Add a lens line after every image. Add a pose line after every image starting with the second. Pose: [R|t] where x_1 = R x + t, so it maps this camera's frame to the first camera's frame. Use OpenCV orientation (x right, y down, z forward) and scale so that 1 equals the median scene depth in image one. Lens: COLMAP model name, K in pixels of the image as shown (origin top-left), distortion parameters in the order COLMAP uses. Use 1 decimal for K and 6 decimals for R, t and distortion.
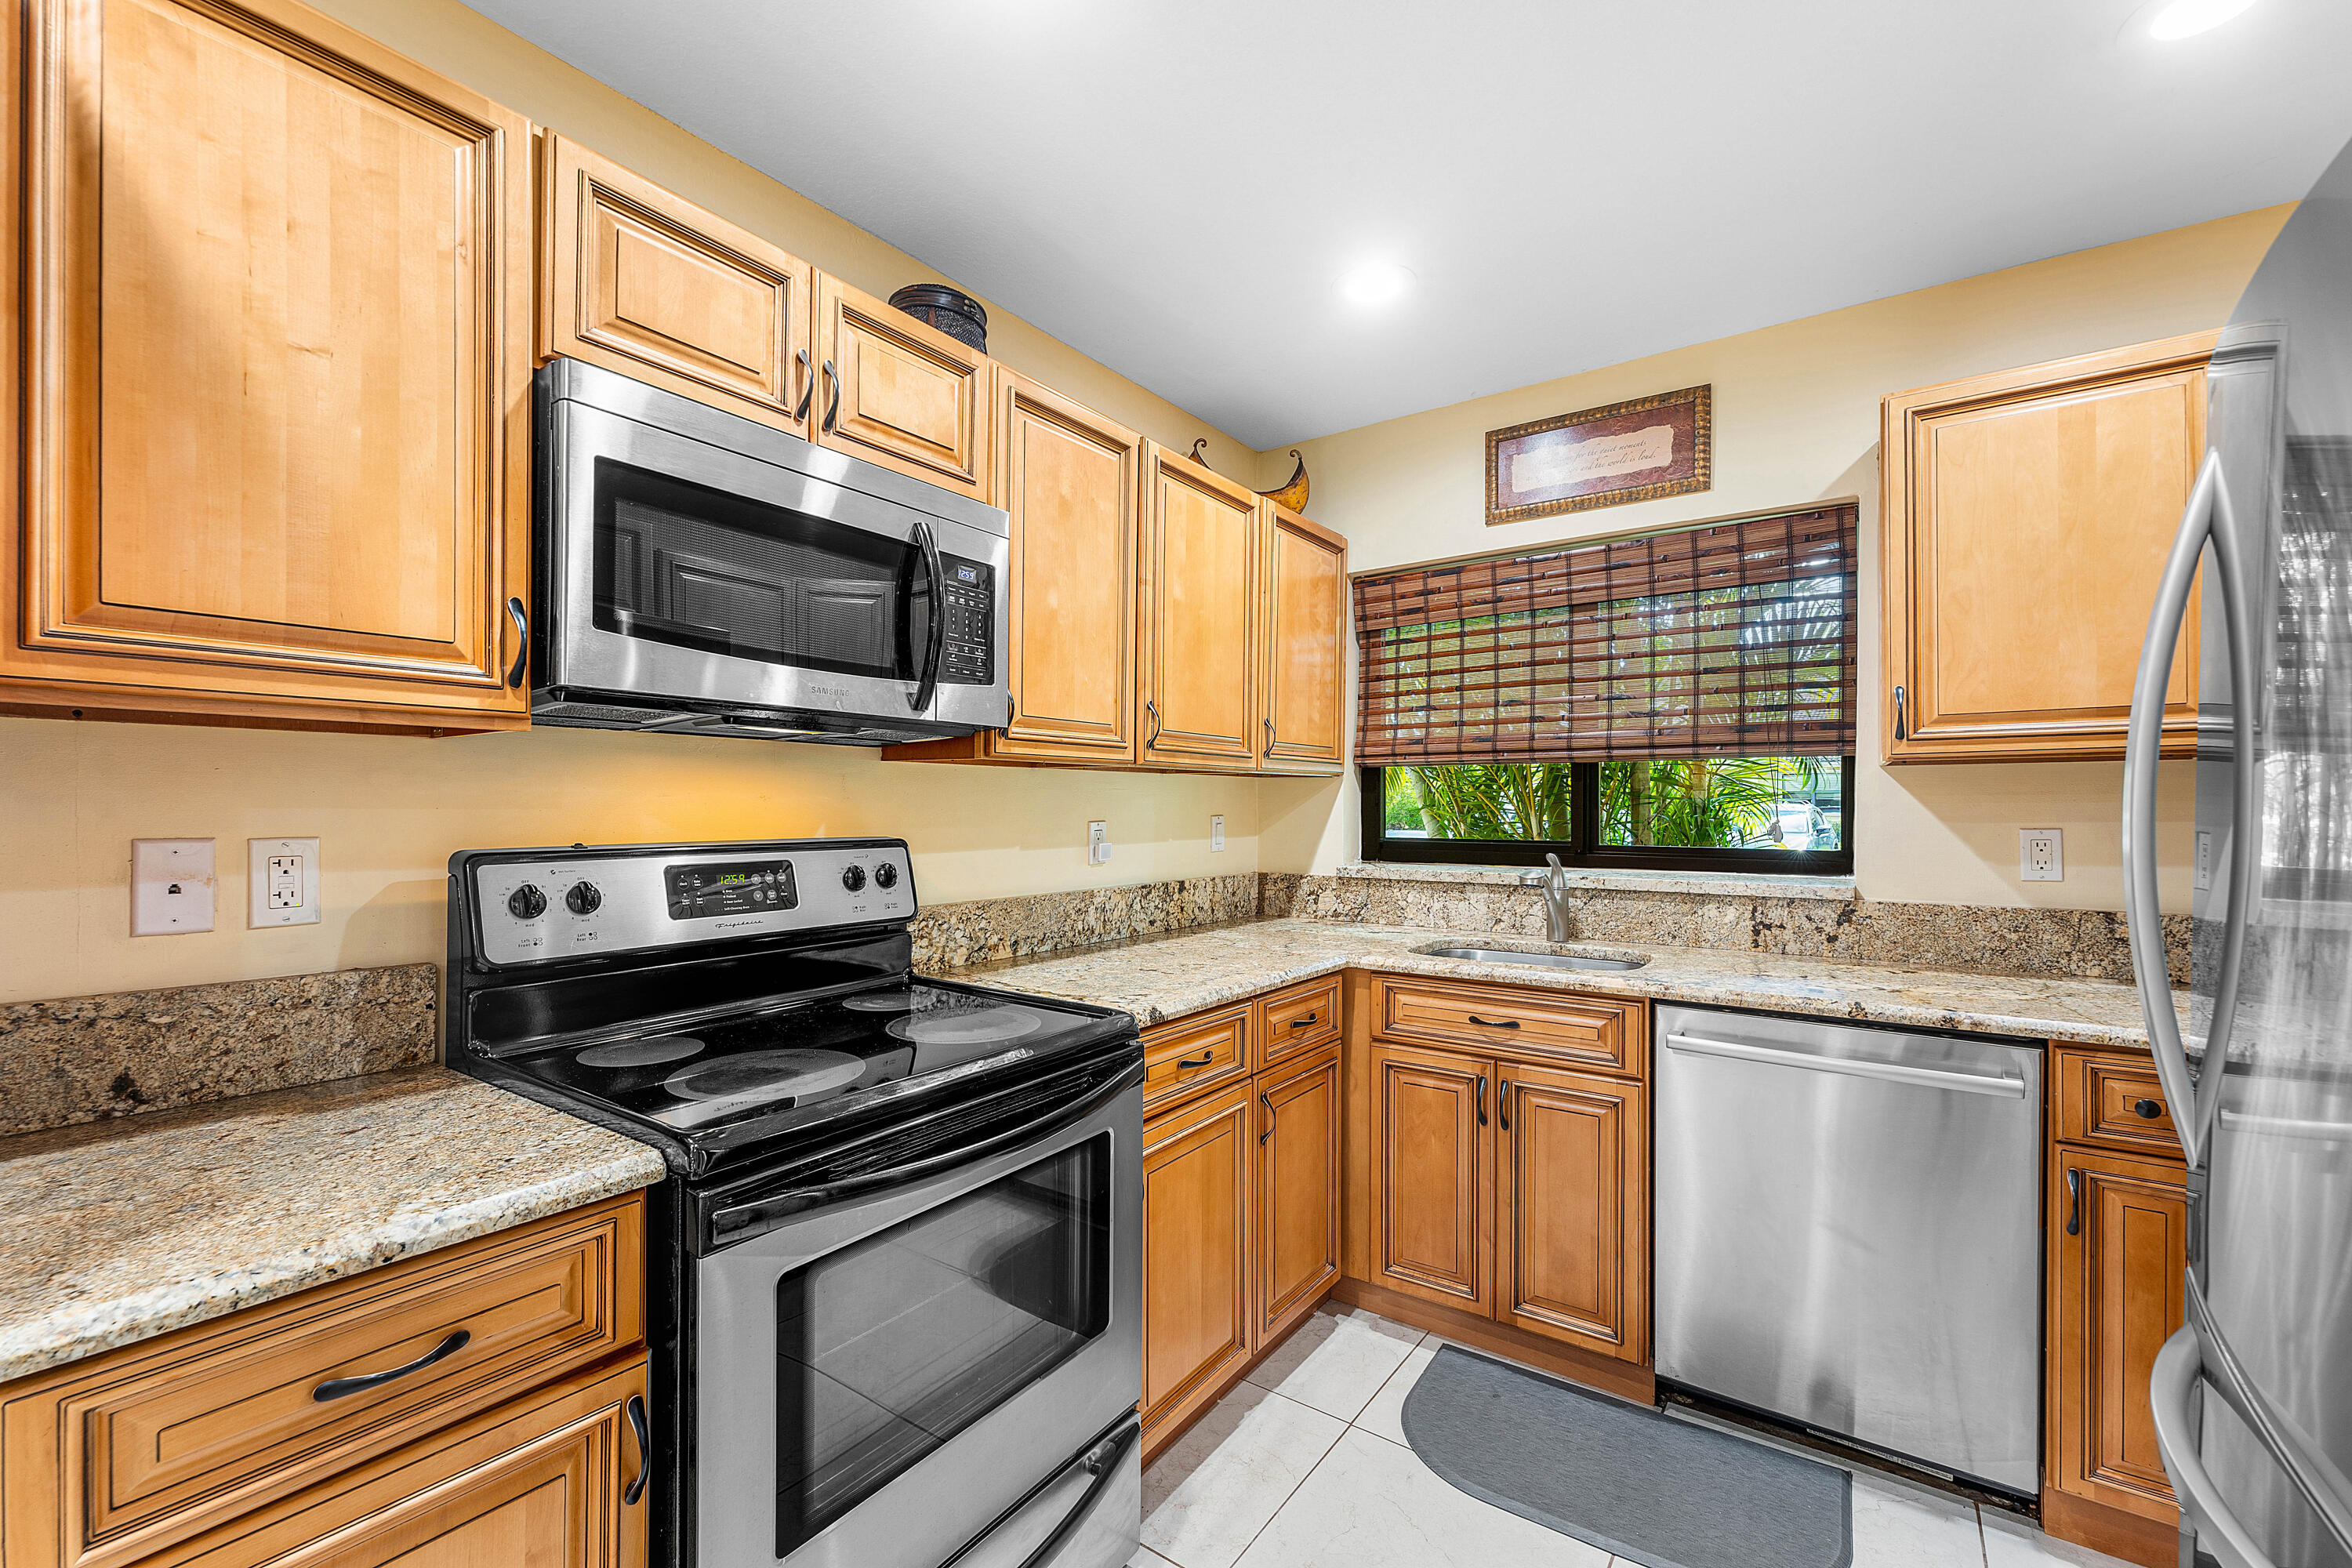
lens RADIAL K [[967.9, 0, 1173.7], [0, 967.9, 797.6], [0, 0, 1]] dist [-0.000776, -0.000145]
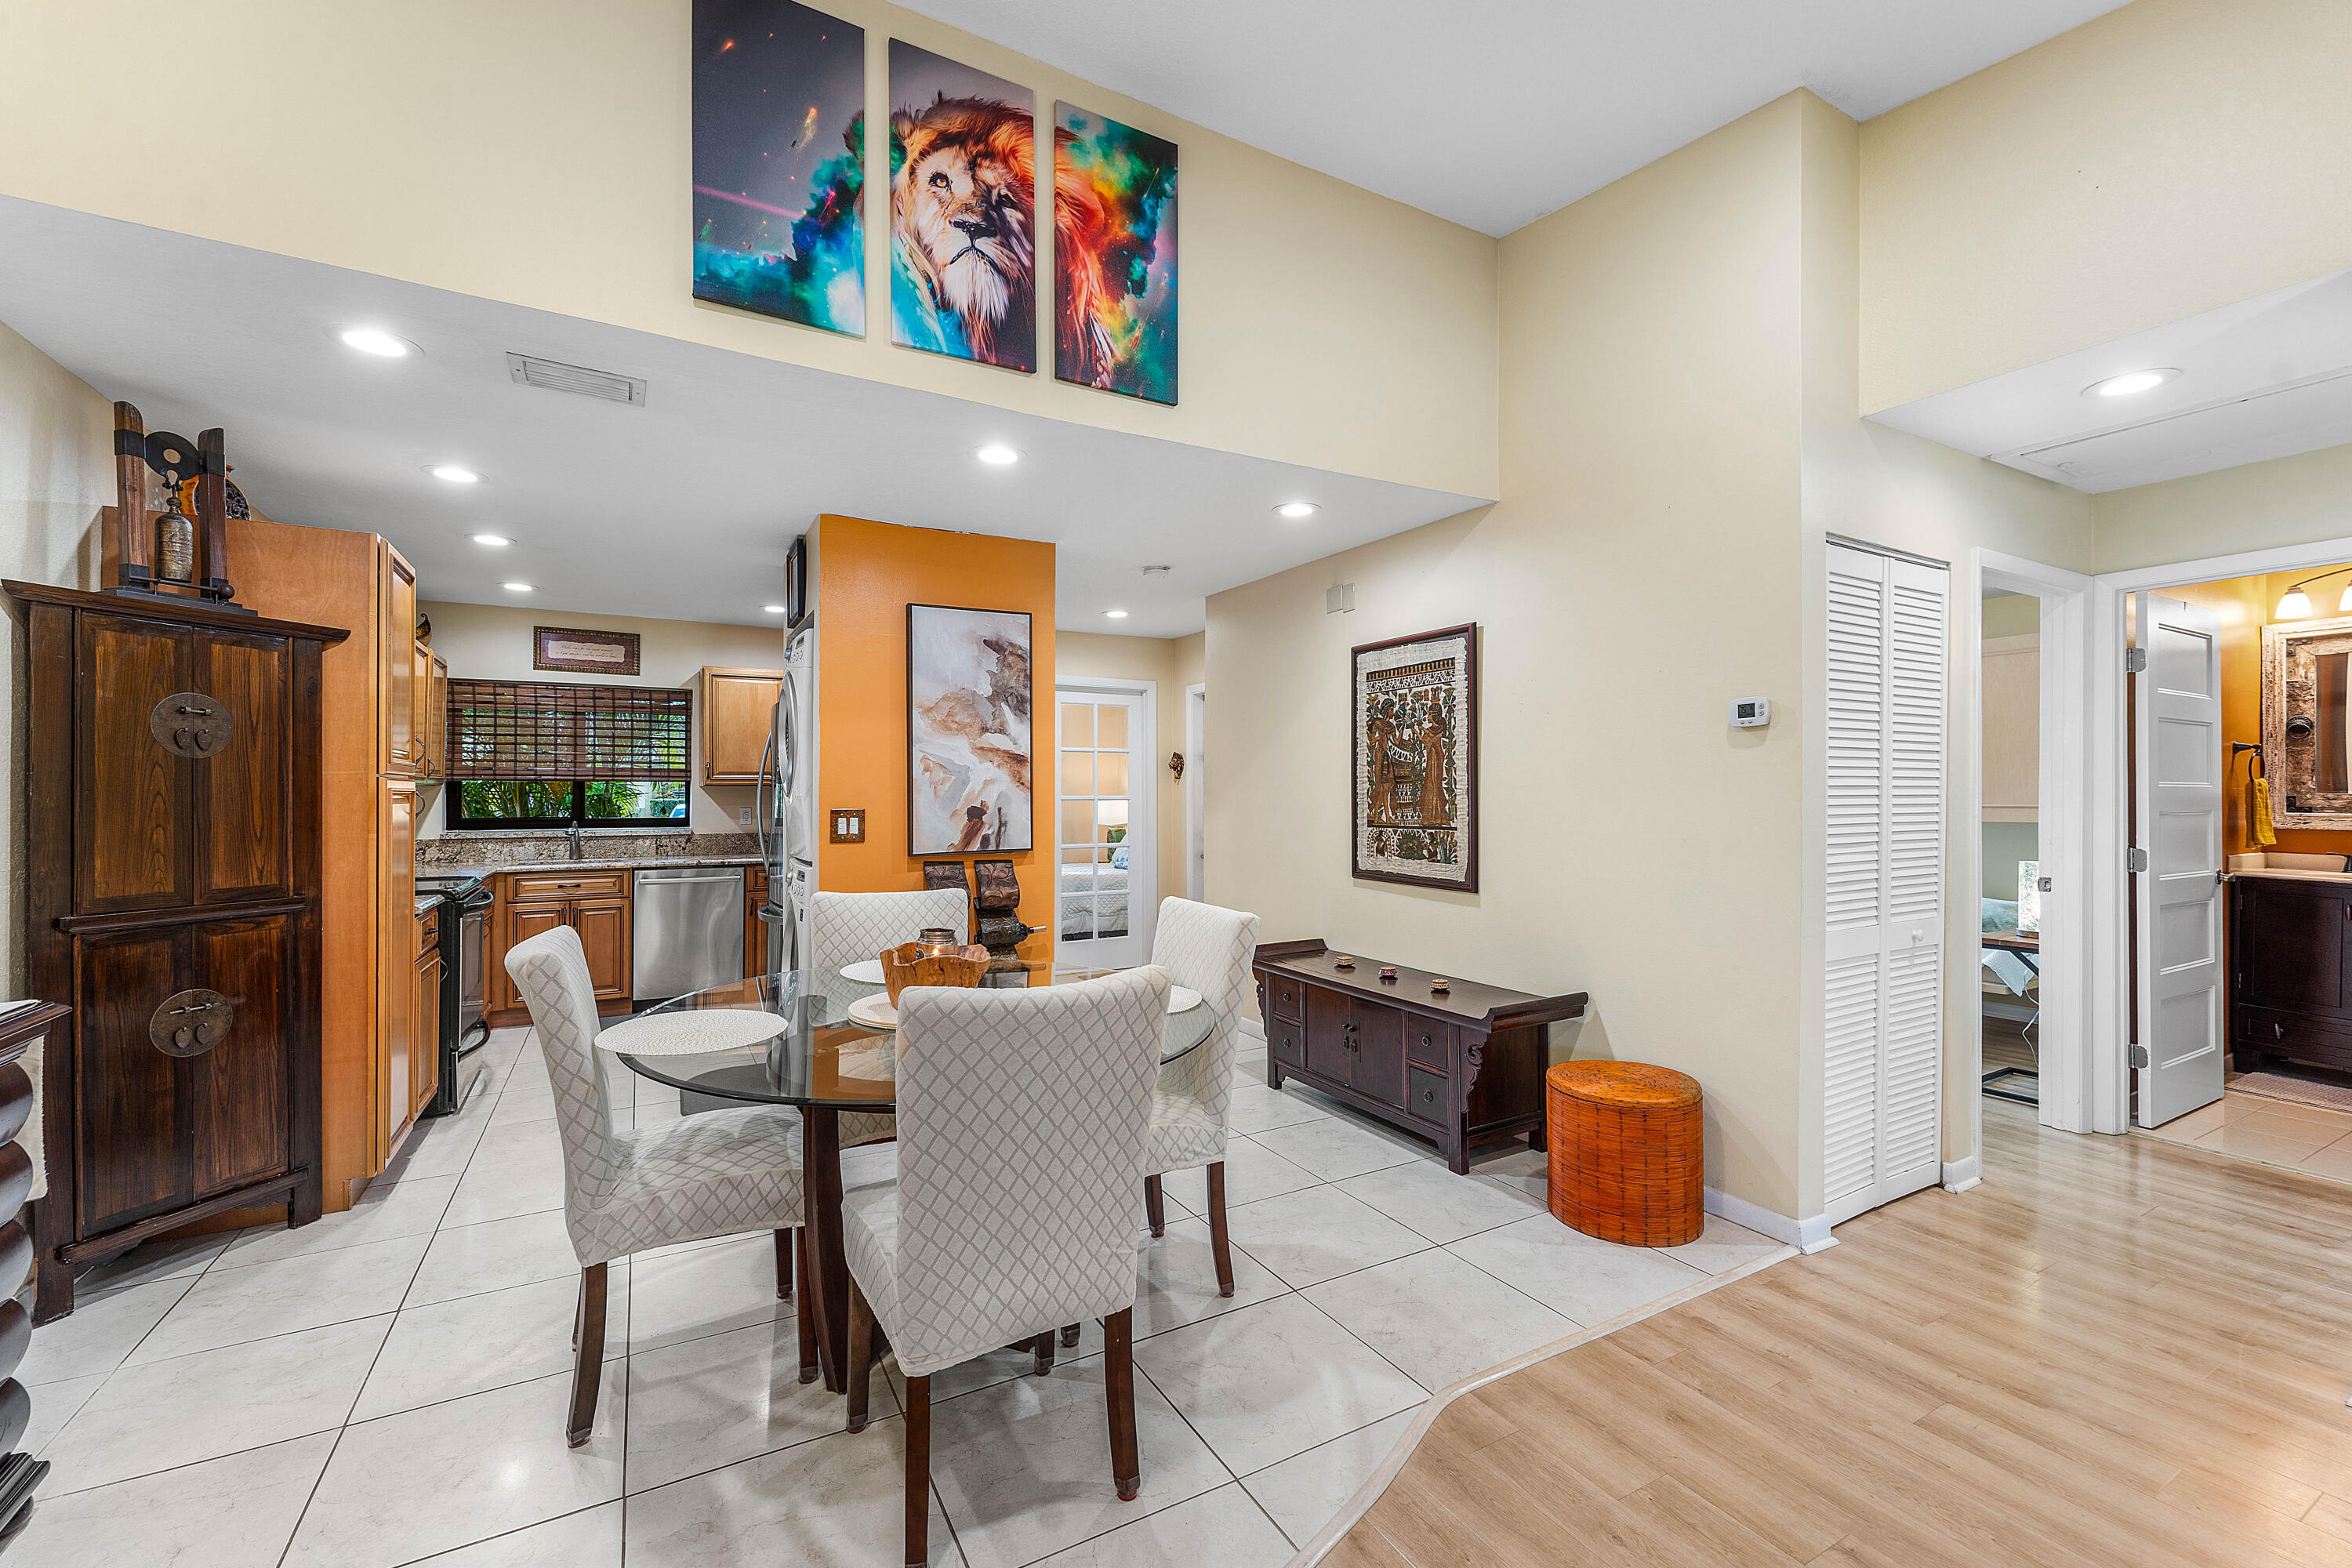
lens RADIAL K [[967.9, 0, 1173.7], [0, 967.9, 797.6], [0, 0, 1]] dist [-0.000776, -0.000145]
pose [[0.423814, -0.003362, 0.905743, -1.167944], [-0.006307, 0.999958, 0.006663, -0.025918], [-0.905727, -0.008536, 0.423775, -1.365422]]
